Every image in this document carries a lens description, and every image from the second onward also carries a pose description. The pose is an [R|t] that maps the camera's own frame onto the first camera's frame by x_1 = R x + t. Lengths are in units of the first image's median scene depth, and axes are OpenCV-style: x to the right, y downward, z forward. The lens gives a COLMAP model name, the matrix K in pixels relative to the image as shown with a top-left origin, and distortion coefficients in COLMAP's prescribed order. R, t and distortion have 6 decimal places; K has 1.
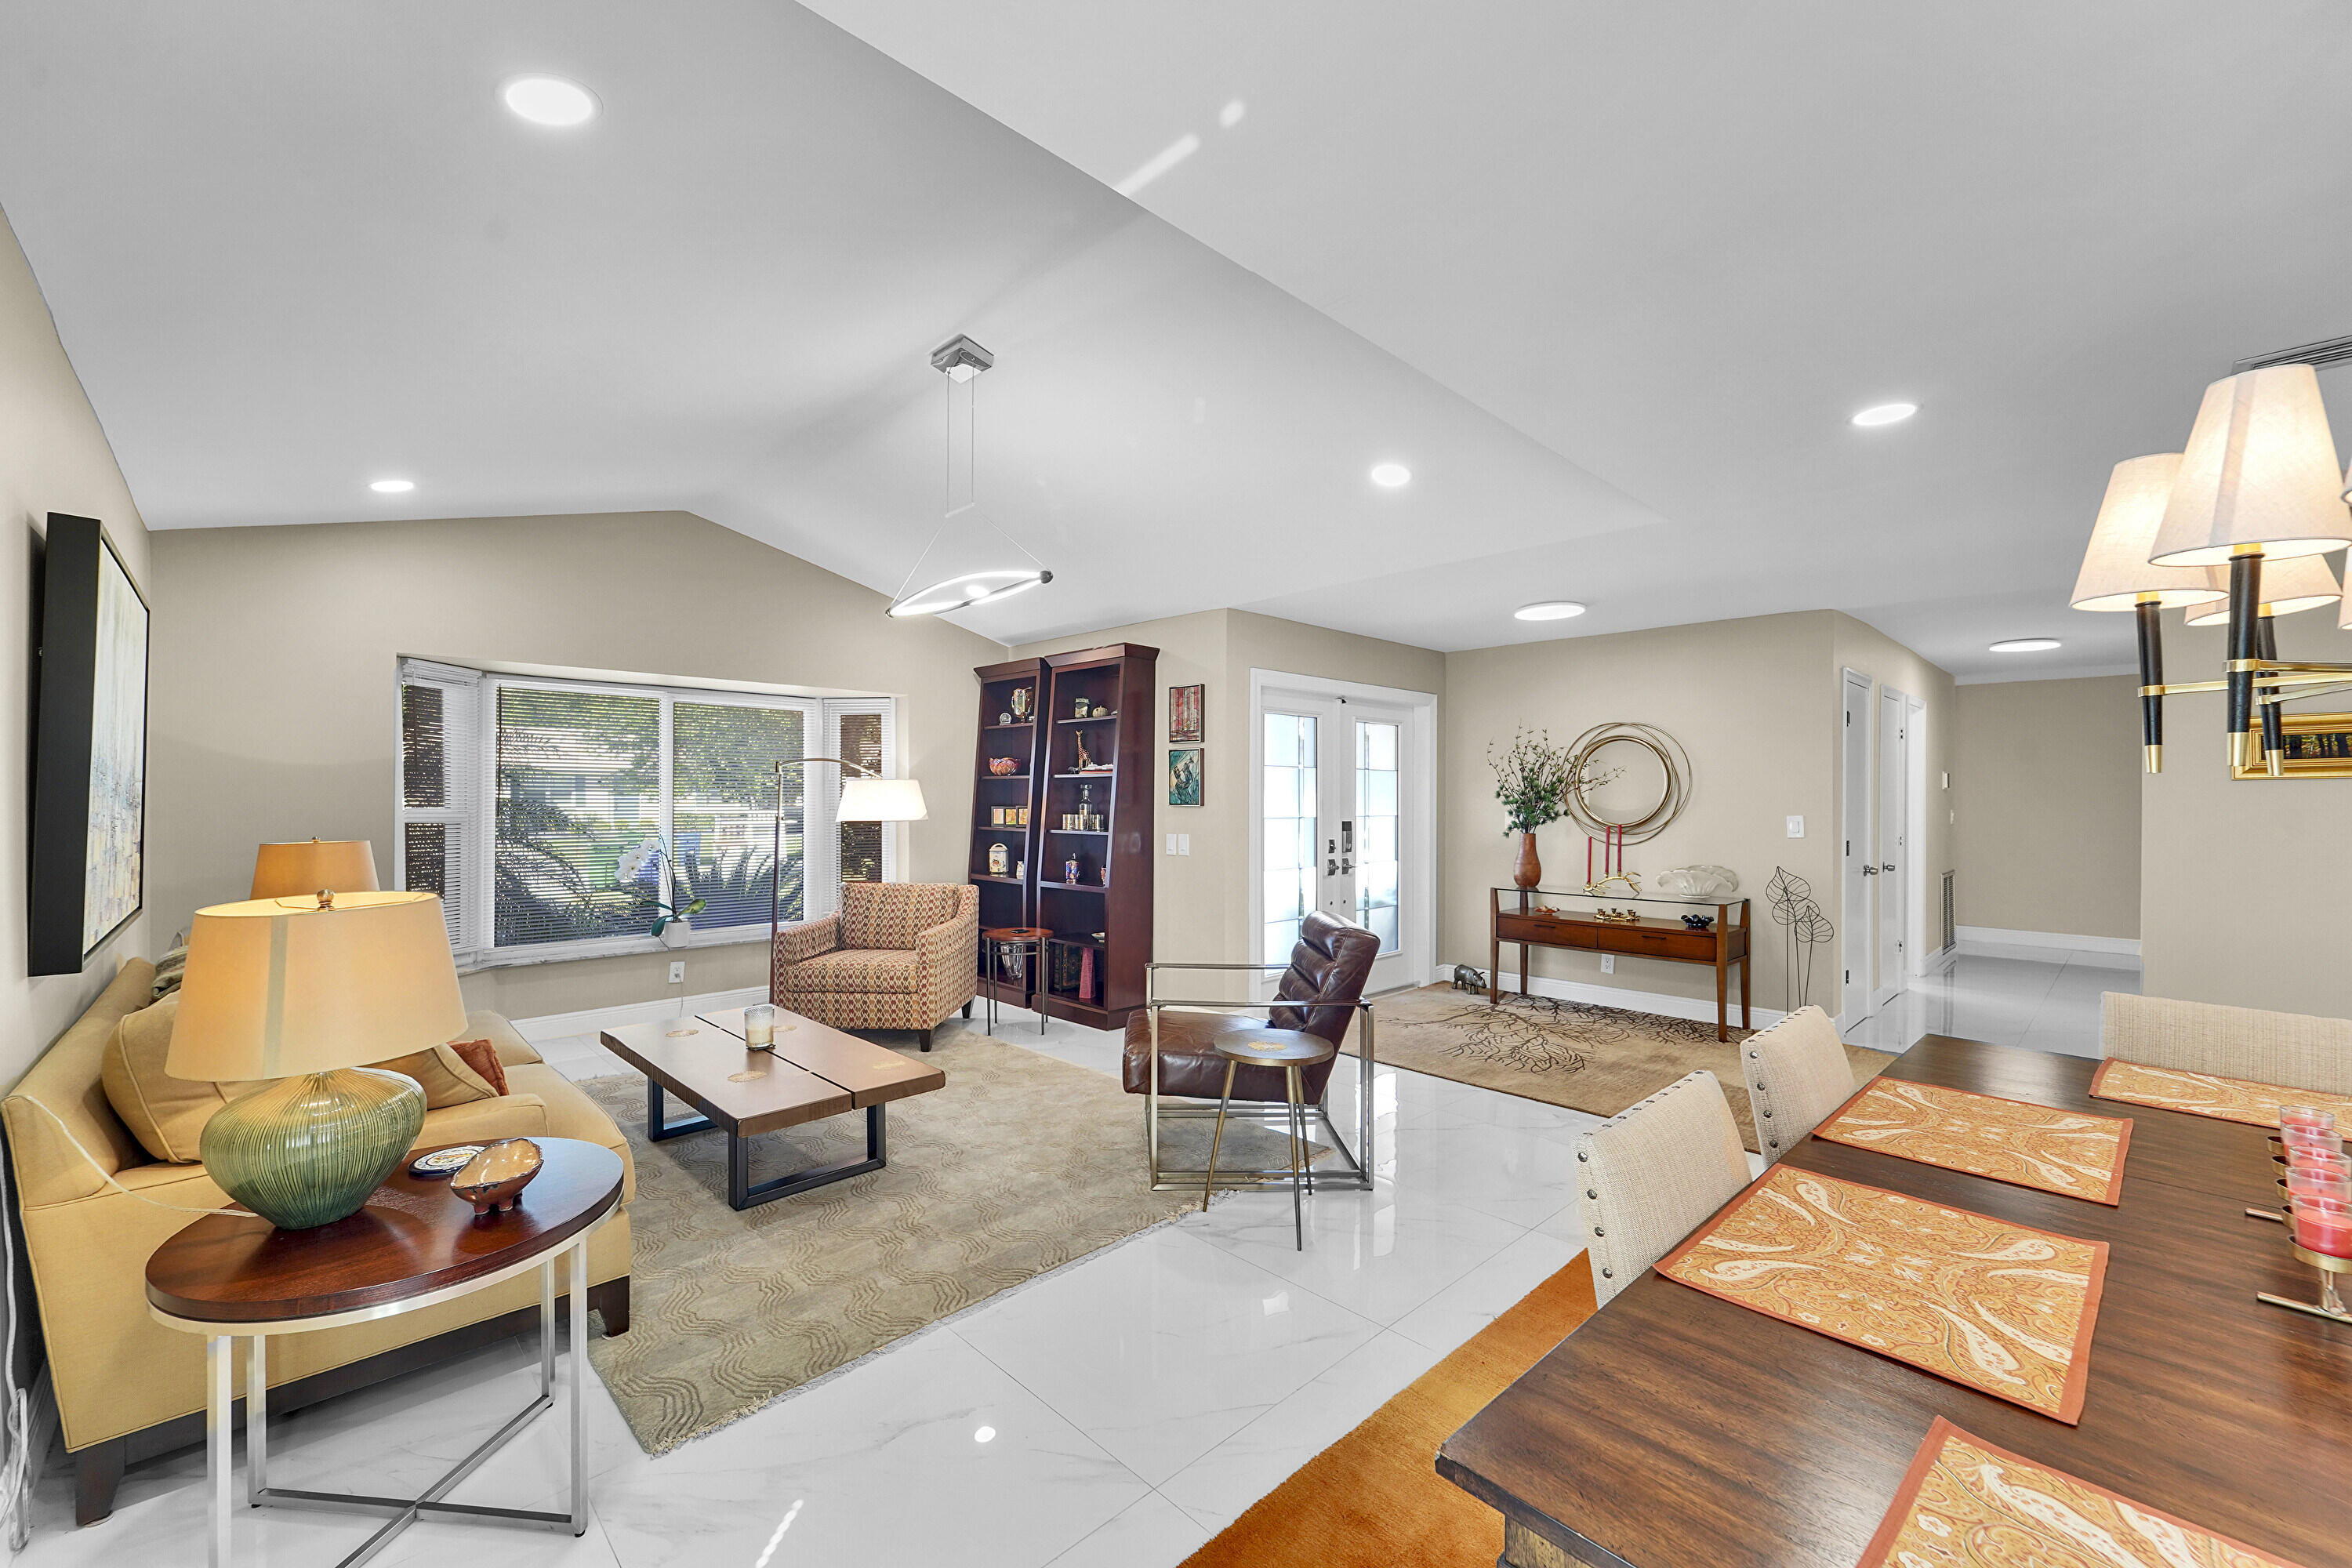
lens RADIAL K [[948.1, 0, 1171.2], [0, 948.1, 793.9], [0, 0, 1]] dist [0.001376, 0.000137]
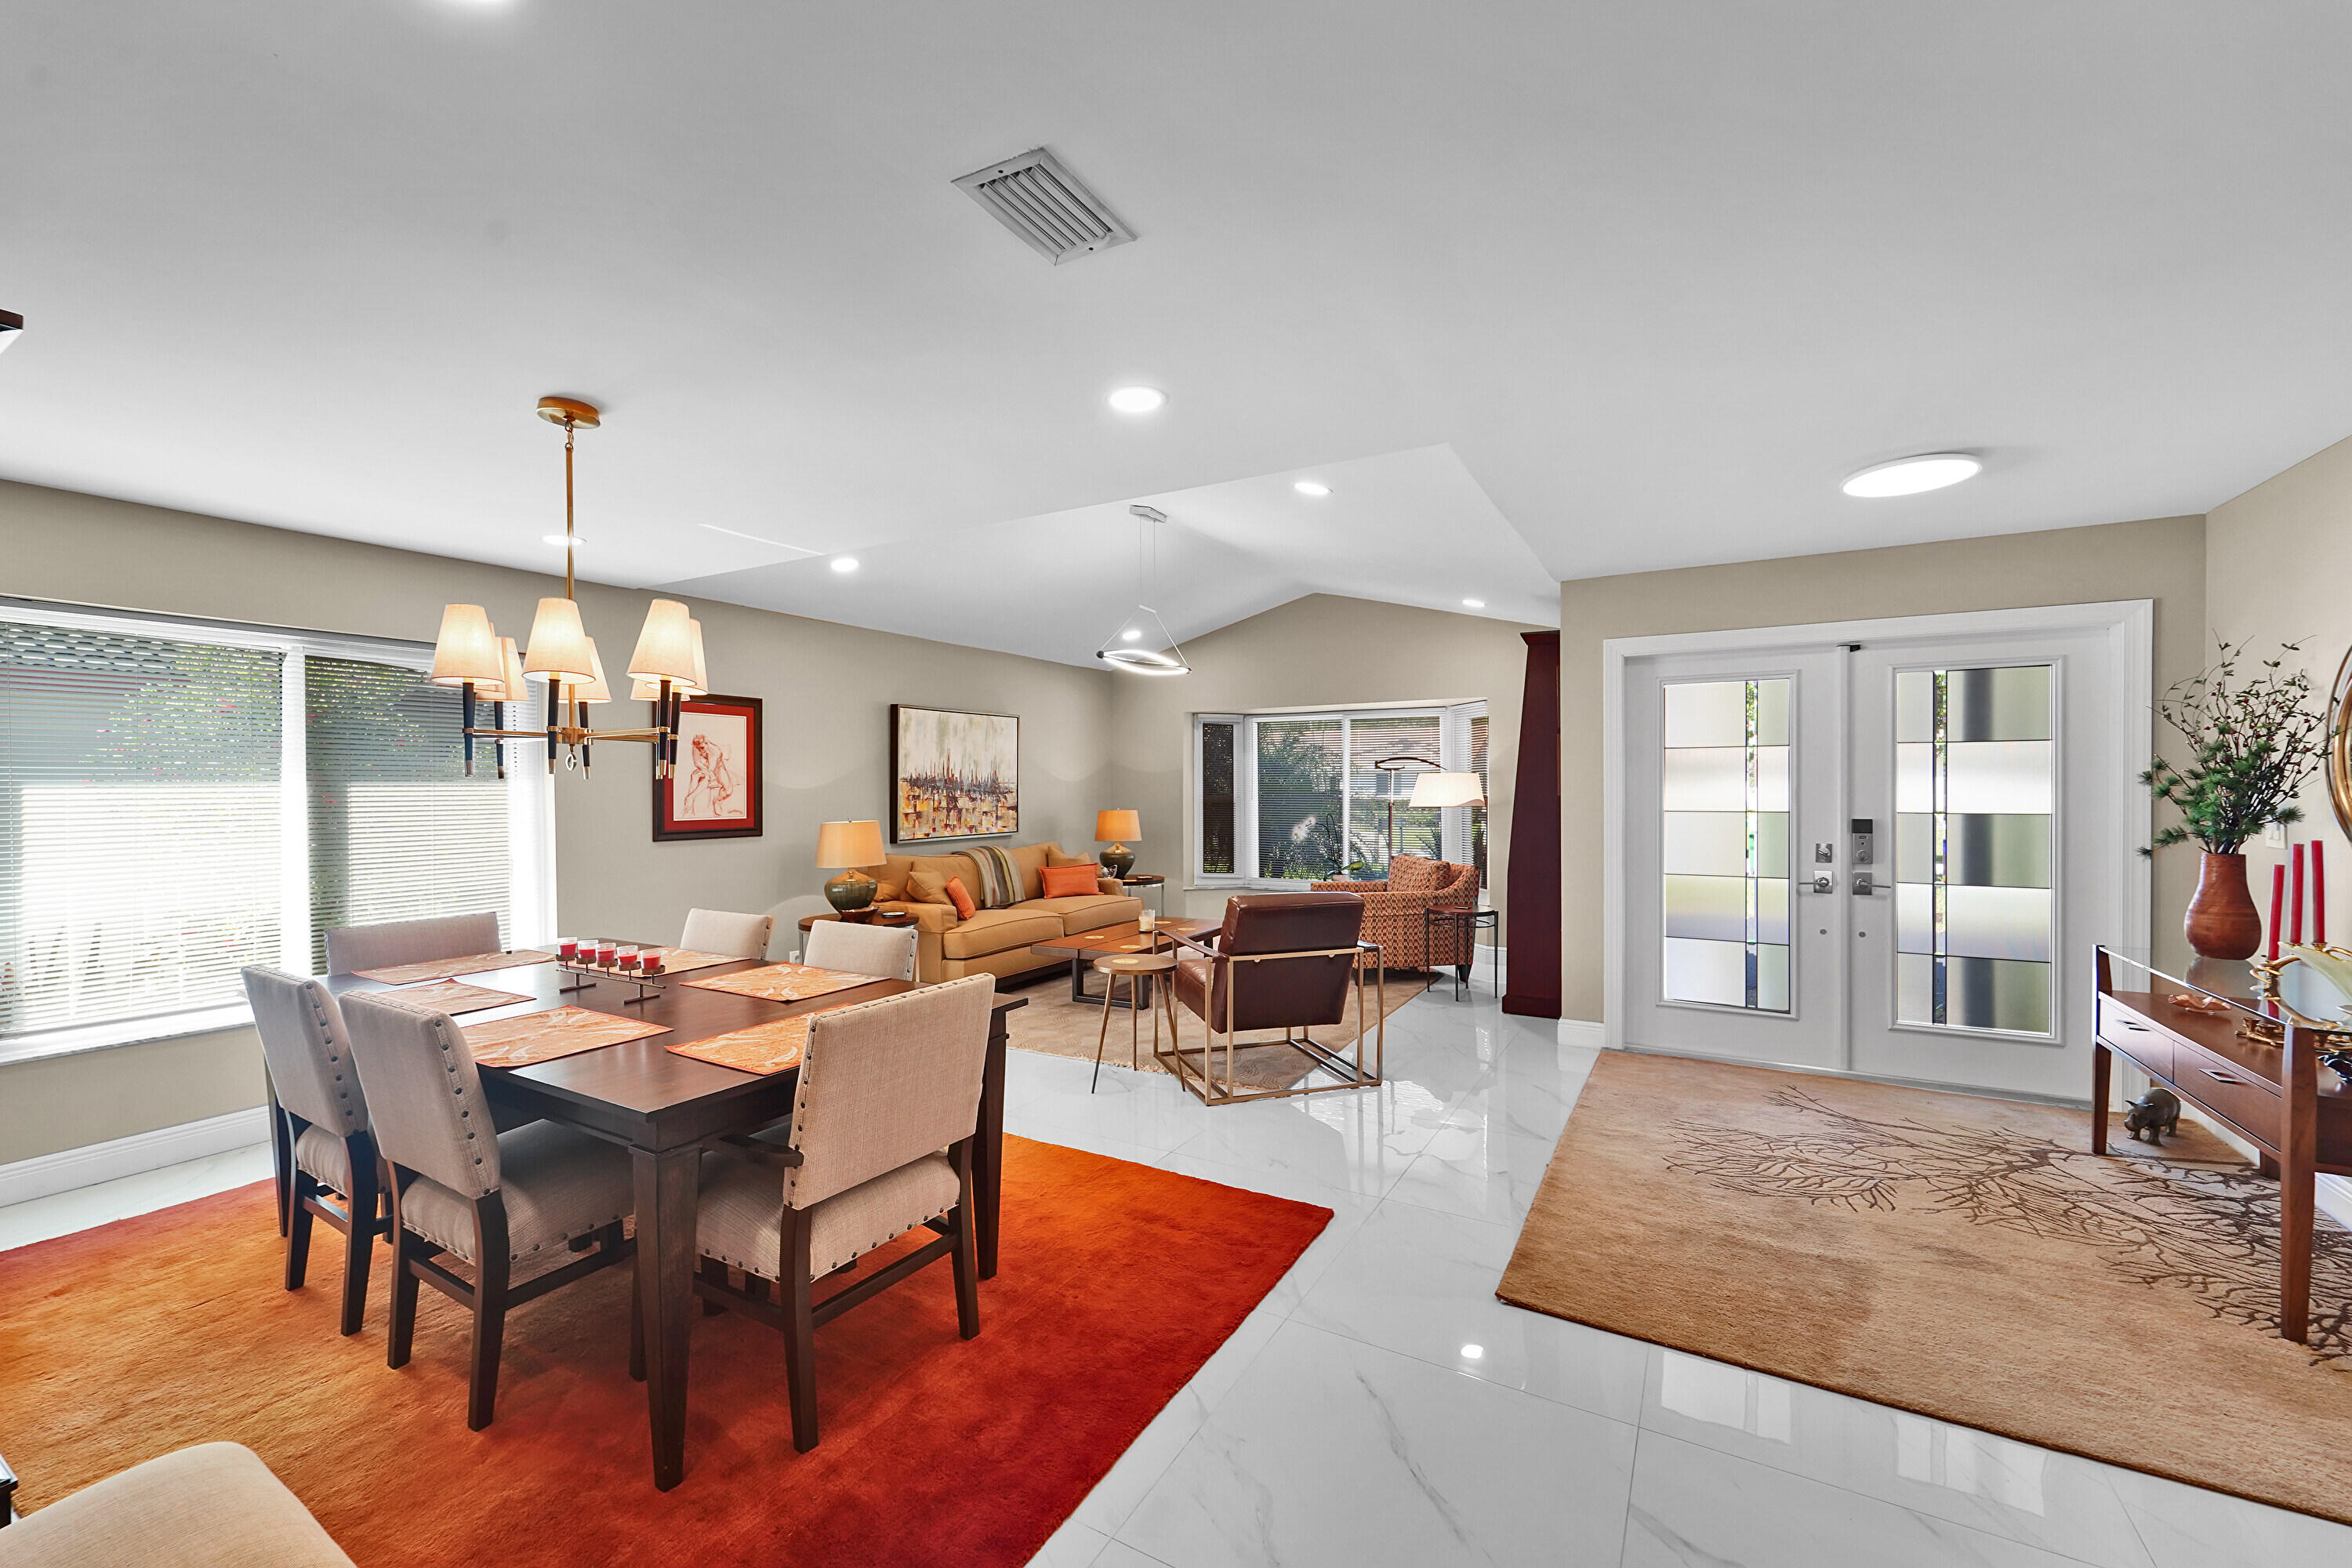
lens RADIAL K [[948.1, 0, 1171.2], [0, 948.1, 793.9], [0, 0, 1]] dist [0.001376, 0.000137]
pose [[0.284168, -0.002648, -0.958771, 0.742885], [0.003041, 0.999994, -0.001860, 0.009922], [0.958770, -0.002387, 0.284175, 0.333267]]
